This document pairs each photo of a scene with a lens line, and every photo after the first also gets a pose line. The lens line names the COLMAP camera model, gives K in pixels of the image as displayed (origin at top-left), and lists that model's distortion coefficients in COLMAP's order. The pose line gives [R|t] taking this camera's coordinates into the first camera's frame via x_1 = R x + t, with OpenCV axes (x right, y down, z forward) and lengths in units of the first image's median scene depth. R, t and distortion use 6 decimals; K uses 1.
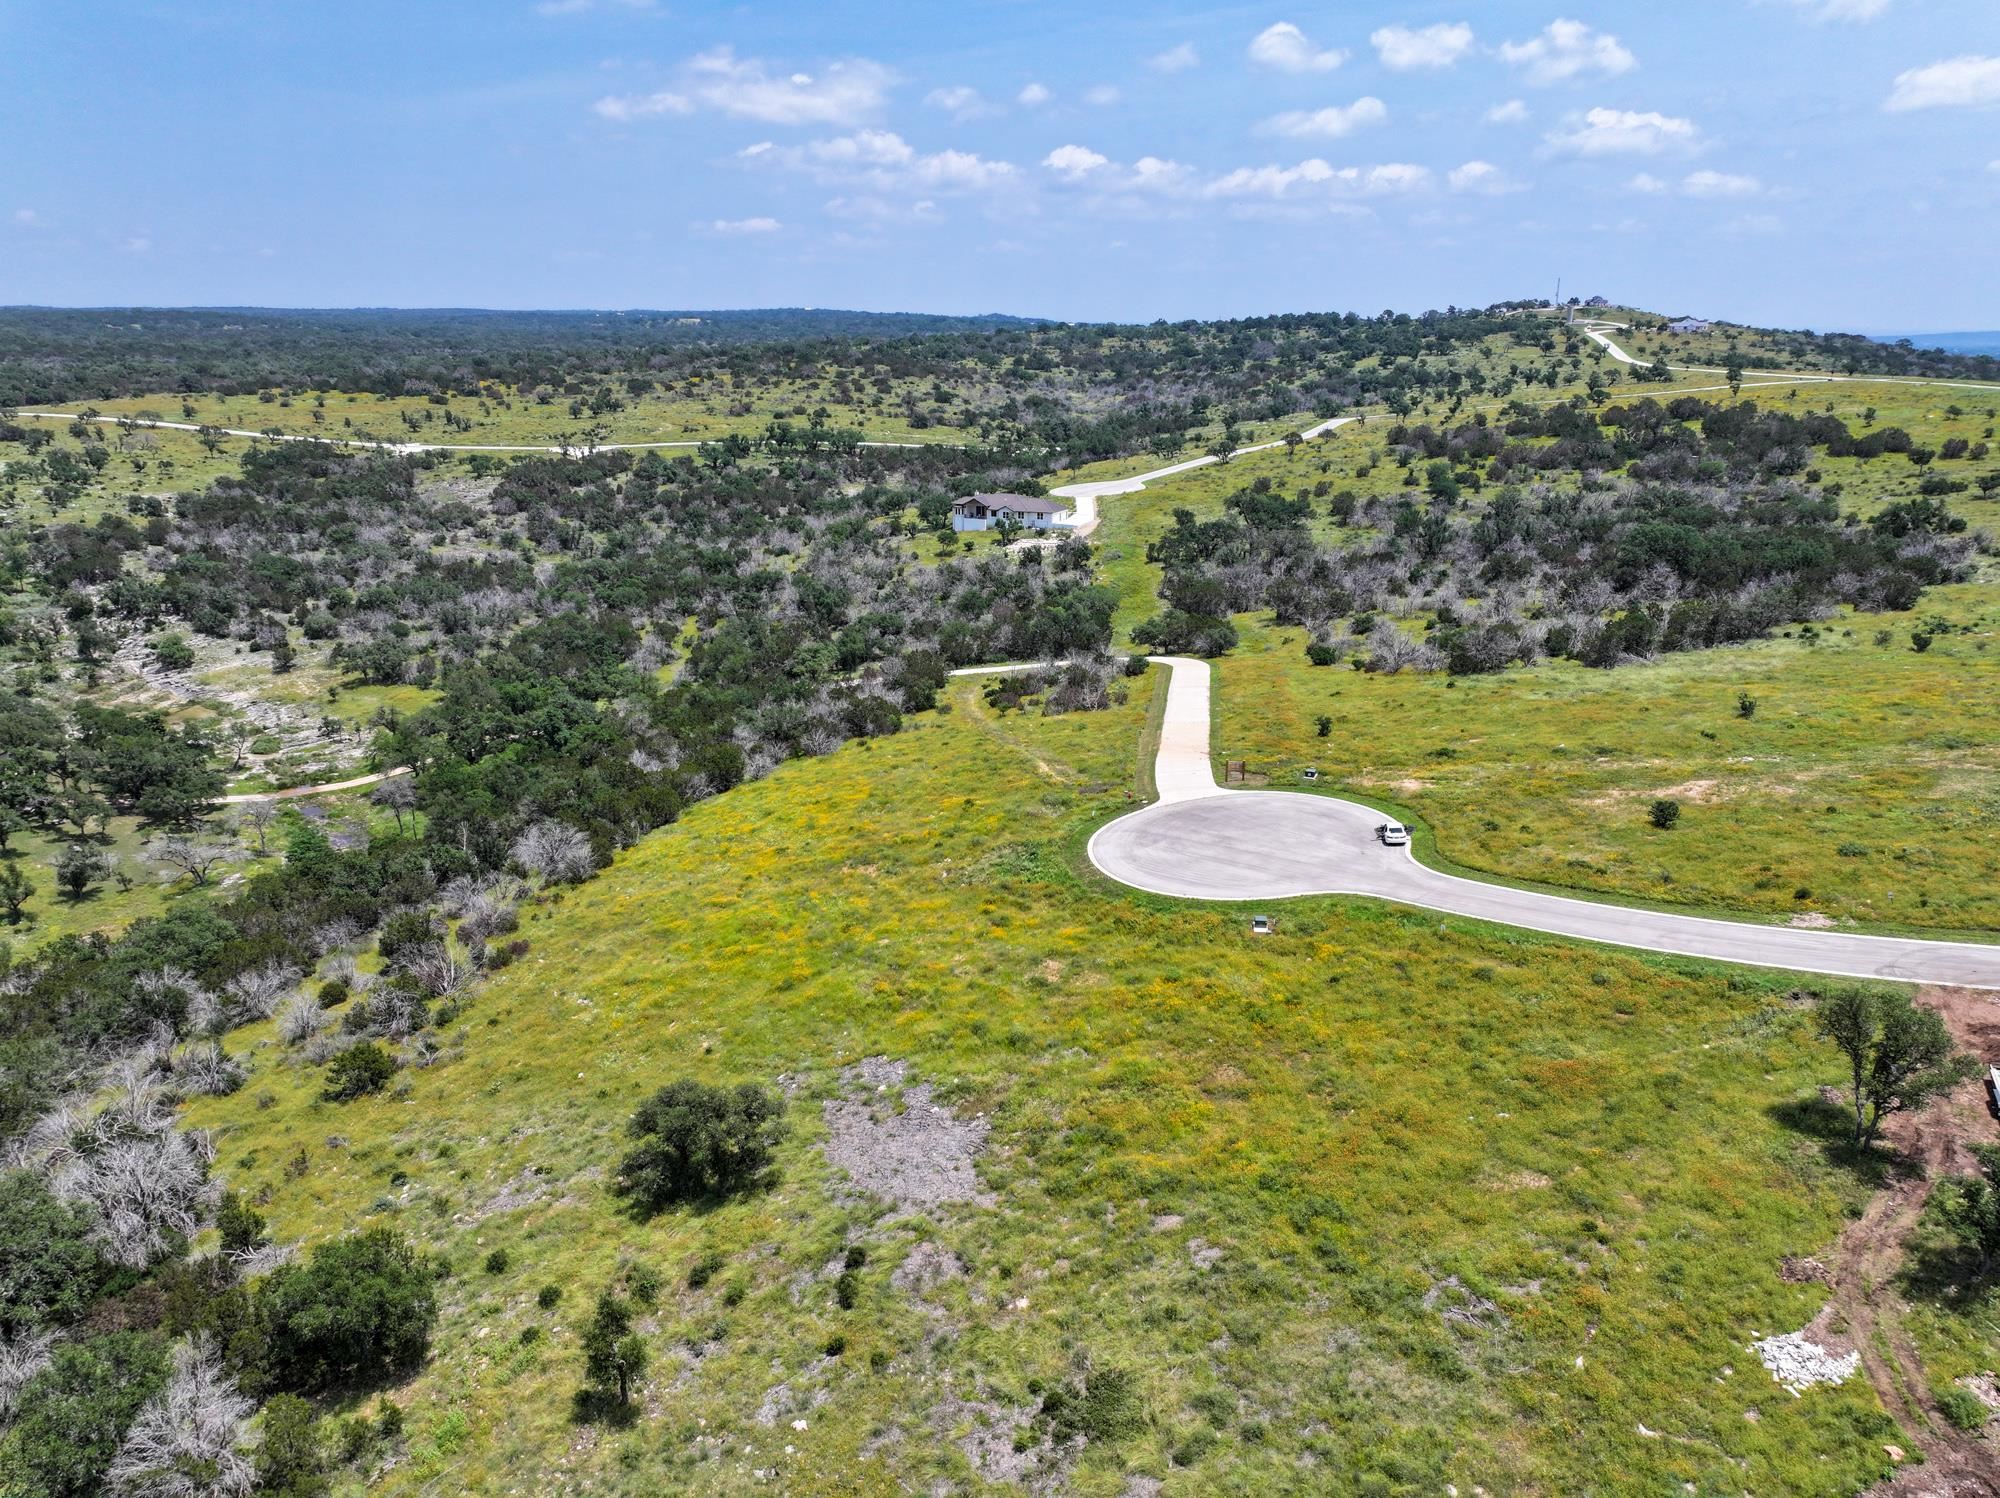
lens RADIAL K [[1405.5, 0, 1009.6], [0, 1405.5, 741.1], [0, 0, 1]] dist [0.005504, 0.006989]
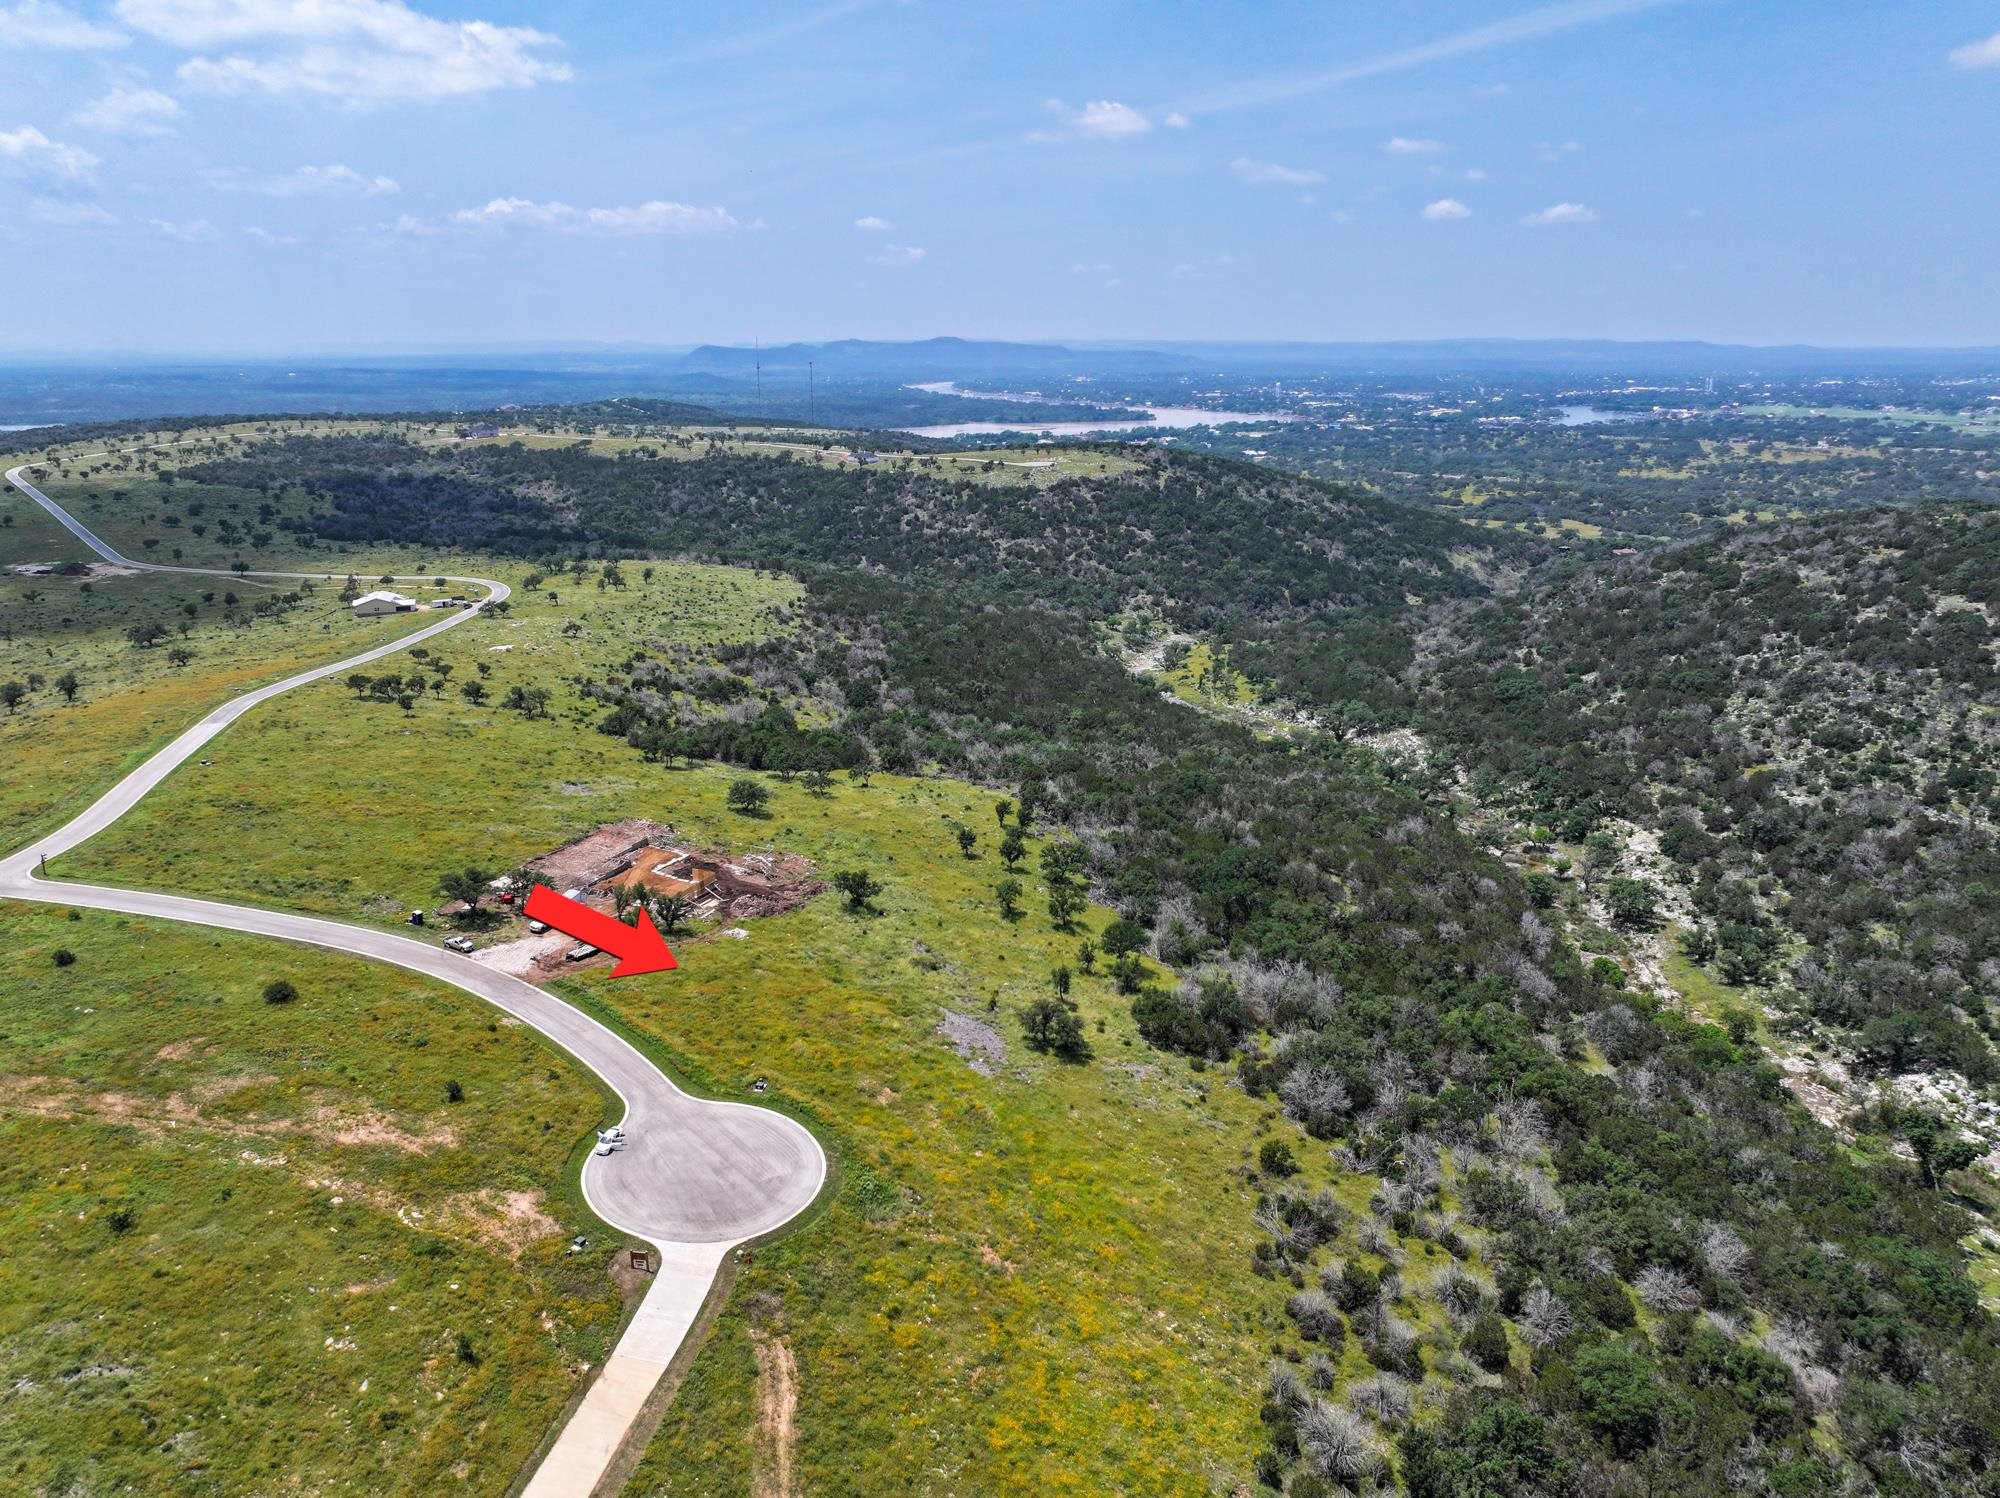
lens RADIAL K [[1405.5, 0, 1009.6], [0, 1405.5, 741.1], [0, 0, 1]] dist [0.005504, 0.006989]
pose [[-0.997322, -0.019493, 0.070490, -0.228328], [0.021070, 0.846375, 0.532170, -1.150392], [-0.070035, 0.532230, -0.843698, 2.220153]]
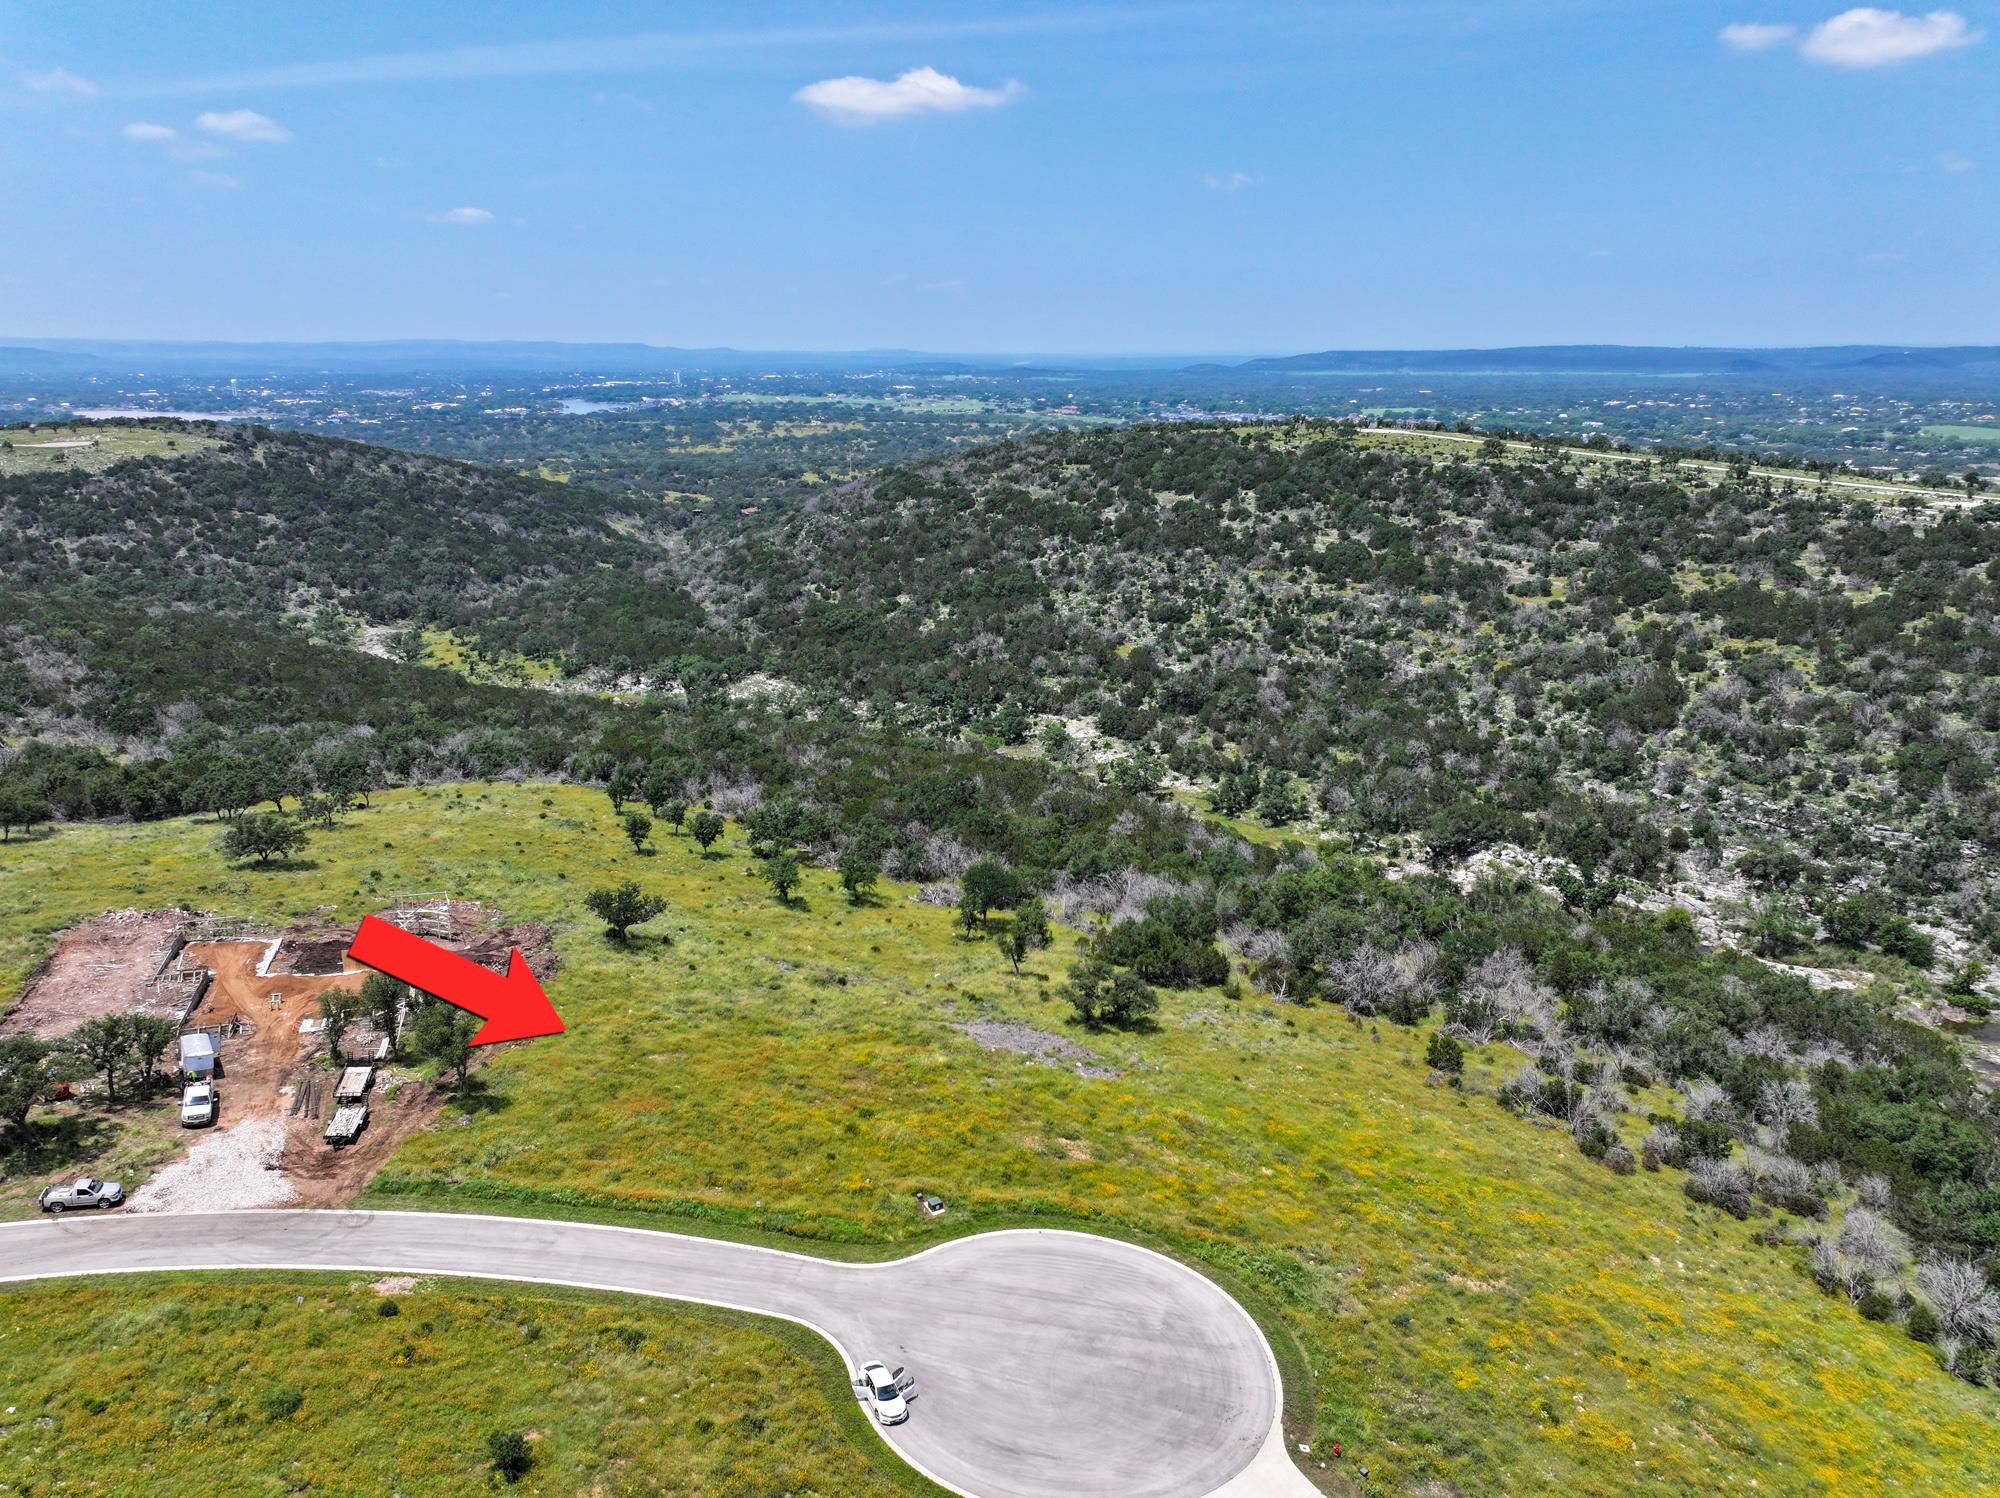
lens RADIAL K [[1405.5, 0, 1009.6], [0, 1405.5, 741.1], [0, 0, 1]] dist [0.005504, 0.006989]
pose [[-0.812573, 0.155024, -0.561866, 0.664887], [-0.166809, 0.861808, 0.479021, -0.655963], [0.558480, 0.482963, -0.674423, 1.557586]]
